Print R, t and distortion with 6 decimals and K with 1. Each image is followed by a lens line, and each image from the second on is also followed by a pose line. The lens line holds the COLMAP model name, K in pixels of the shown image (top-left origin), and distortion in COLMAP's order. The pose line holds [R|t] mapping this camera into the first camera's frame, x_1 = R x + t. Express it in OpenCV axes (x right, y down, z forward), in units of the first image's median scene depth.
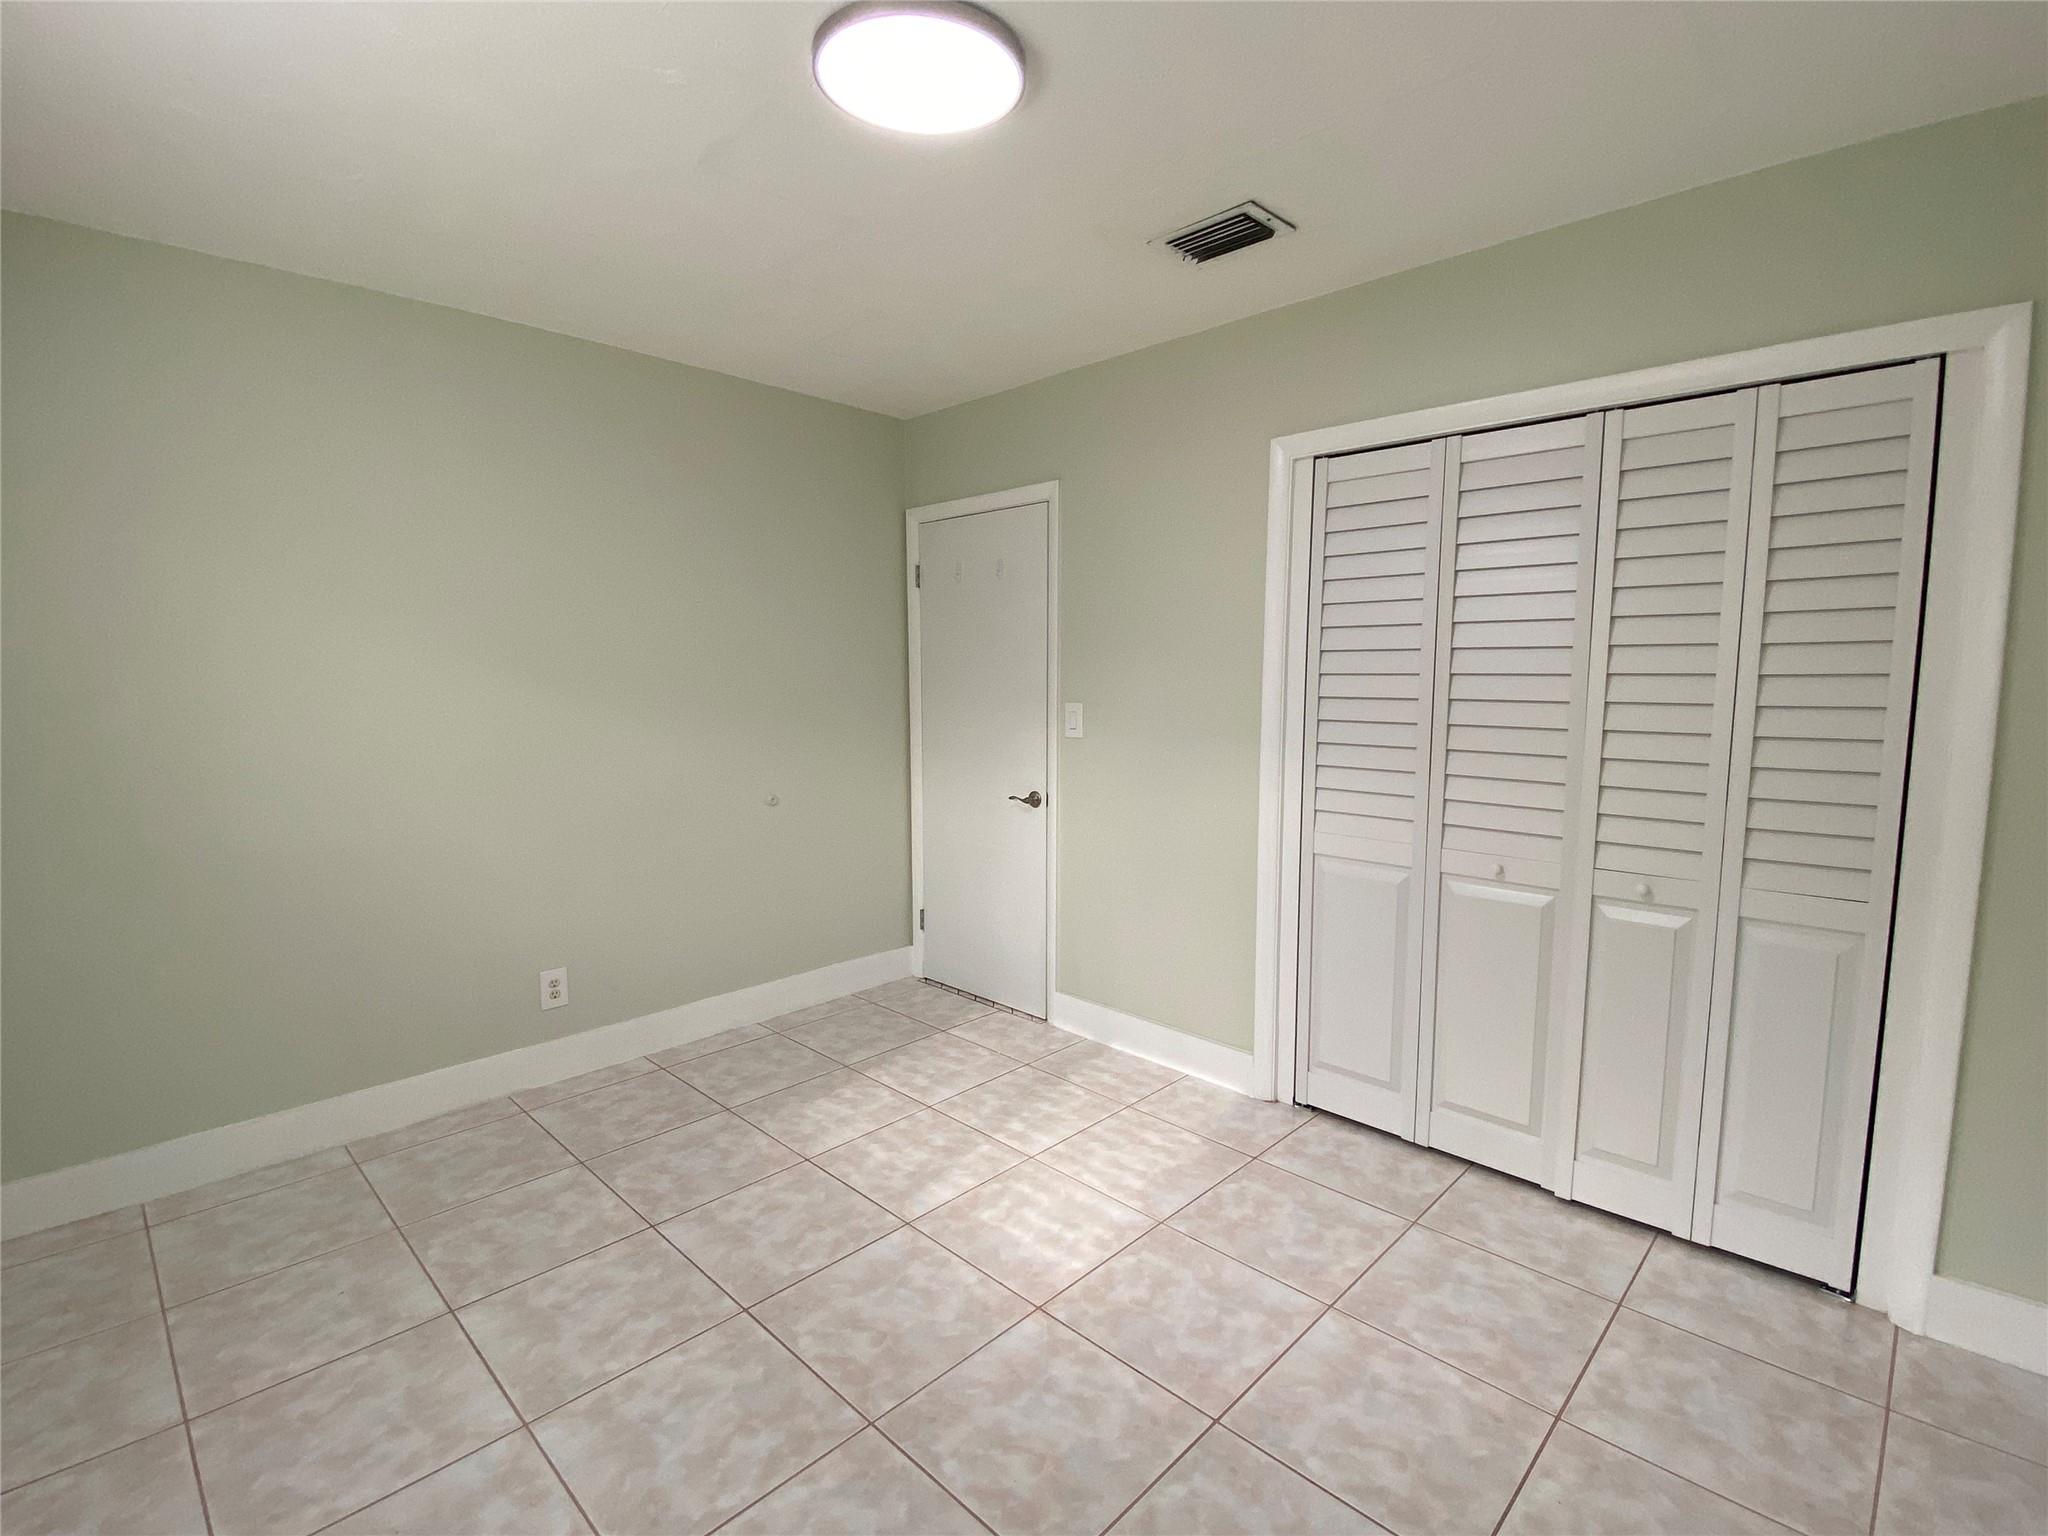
lens RADIAL K [[955.9, 0, 1027.7], [0, 955.9, 761.6], [0, 0, 1]] dist [0.022758, -0.013303]
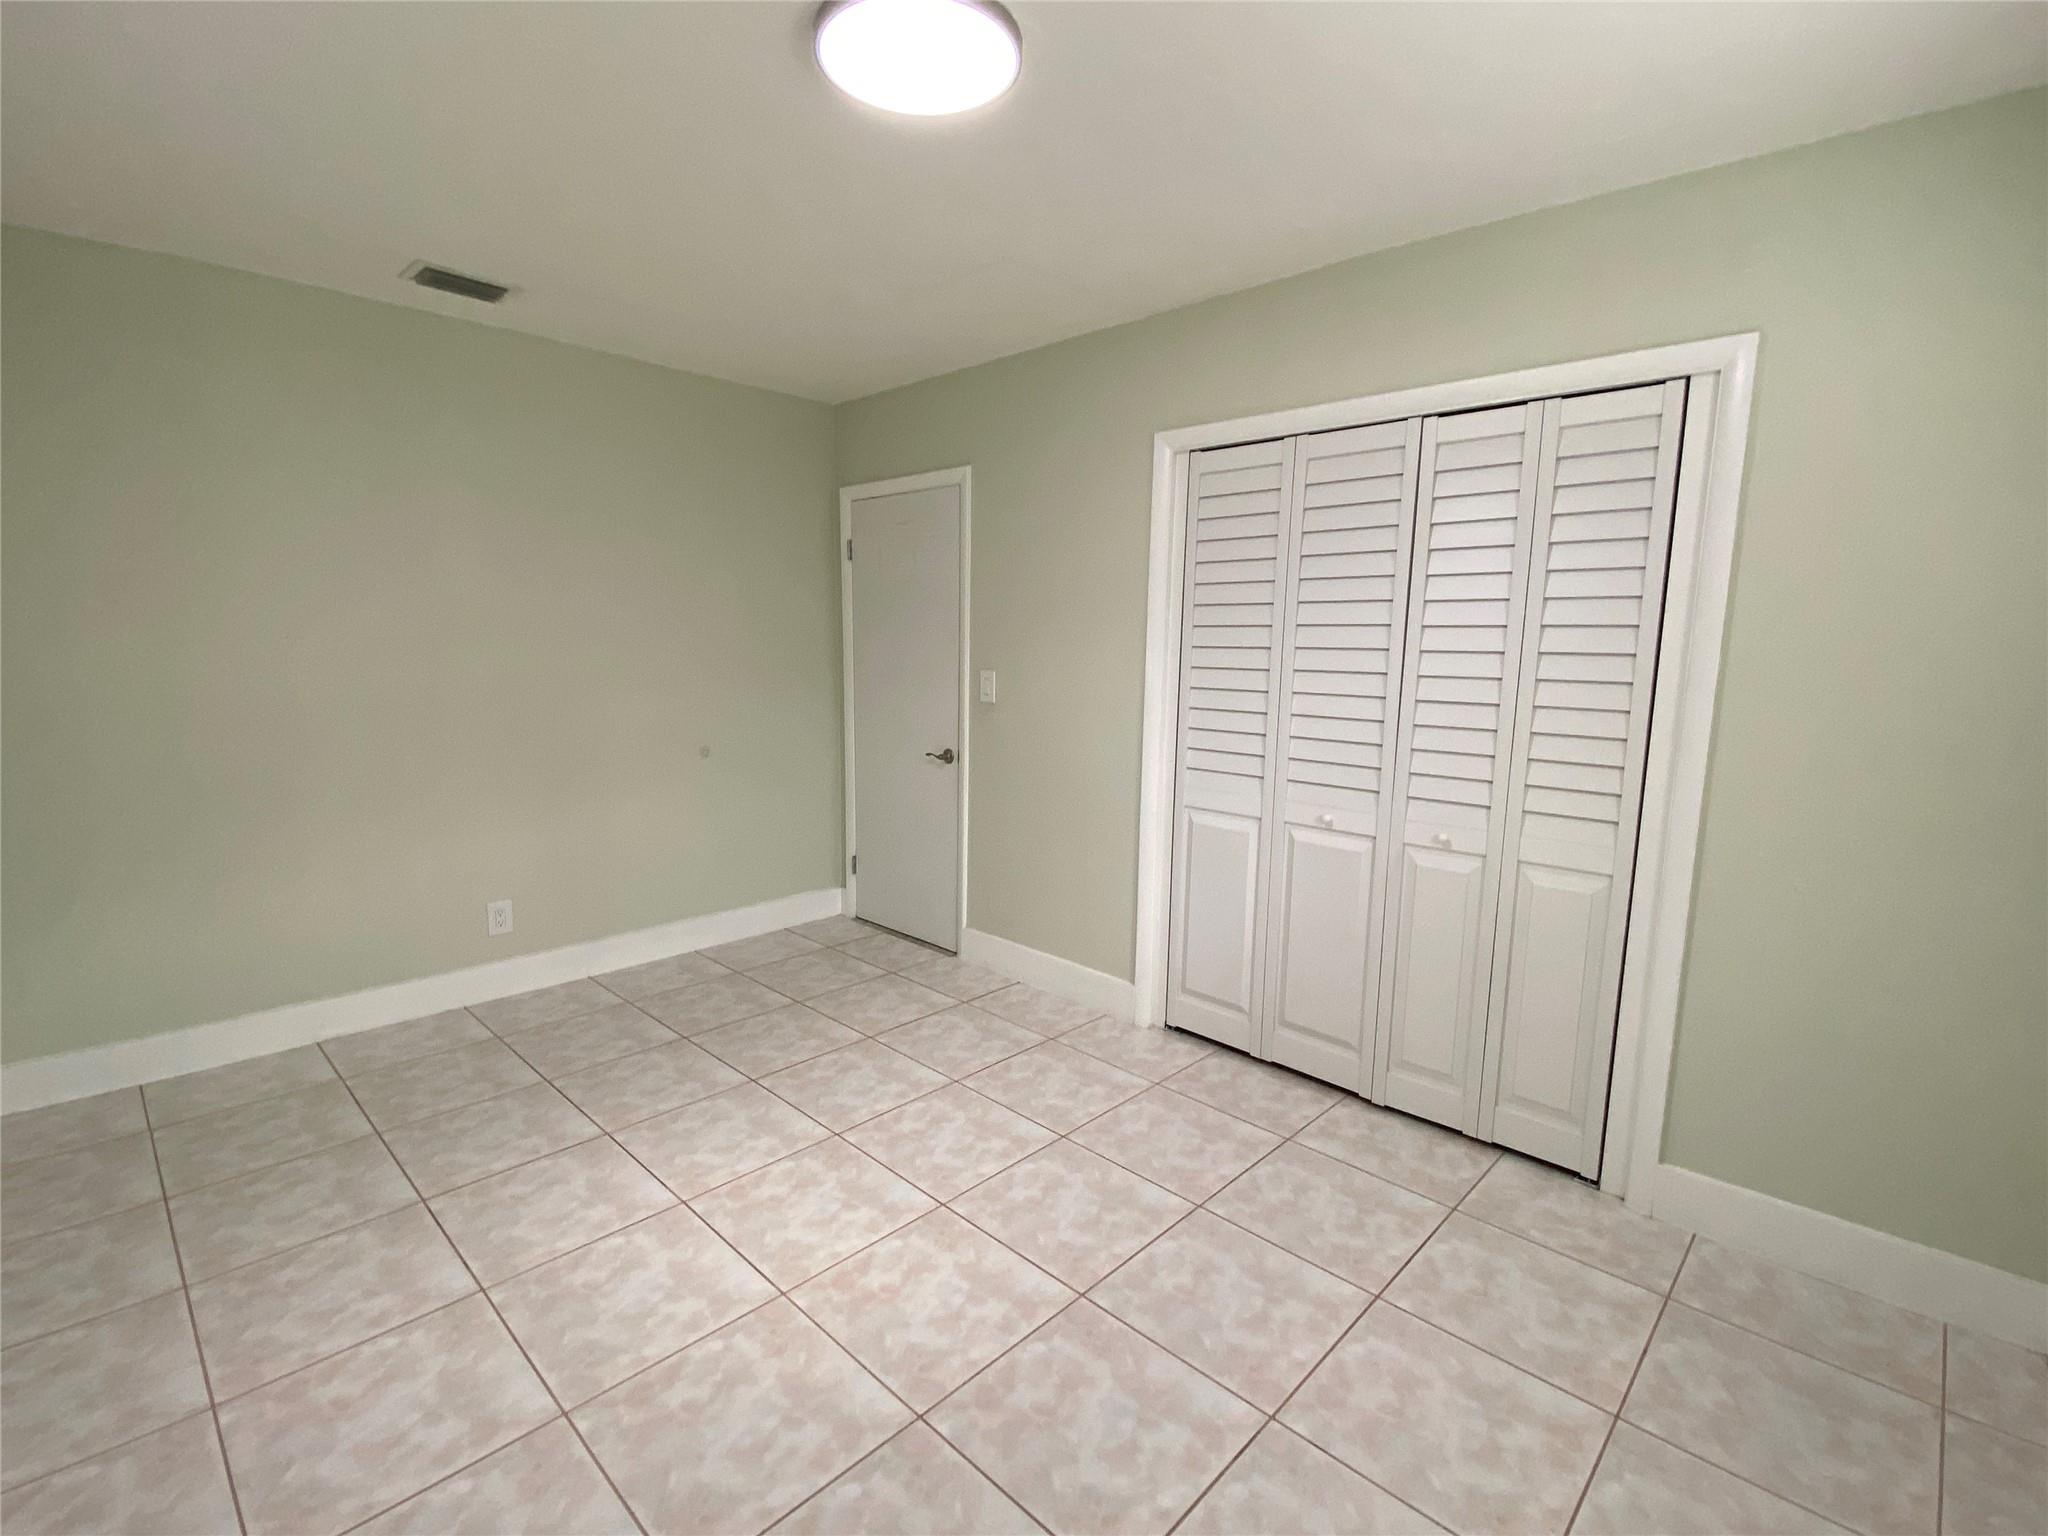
lens RADIAL K [[939.0, 0, 1024.0], [0, 939.0, 768.0], [0, 0, 1]] dist [0.027369, -0.014357]
pose [[0.999847, 0.017360, 0.002302, 0.102284], [-0.017437, 0.999076, 0.039274, 0.010117], [-0.001619, -0.039308, 0.999226, -0.098985]]
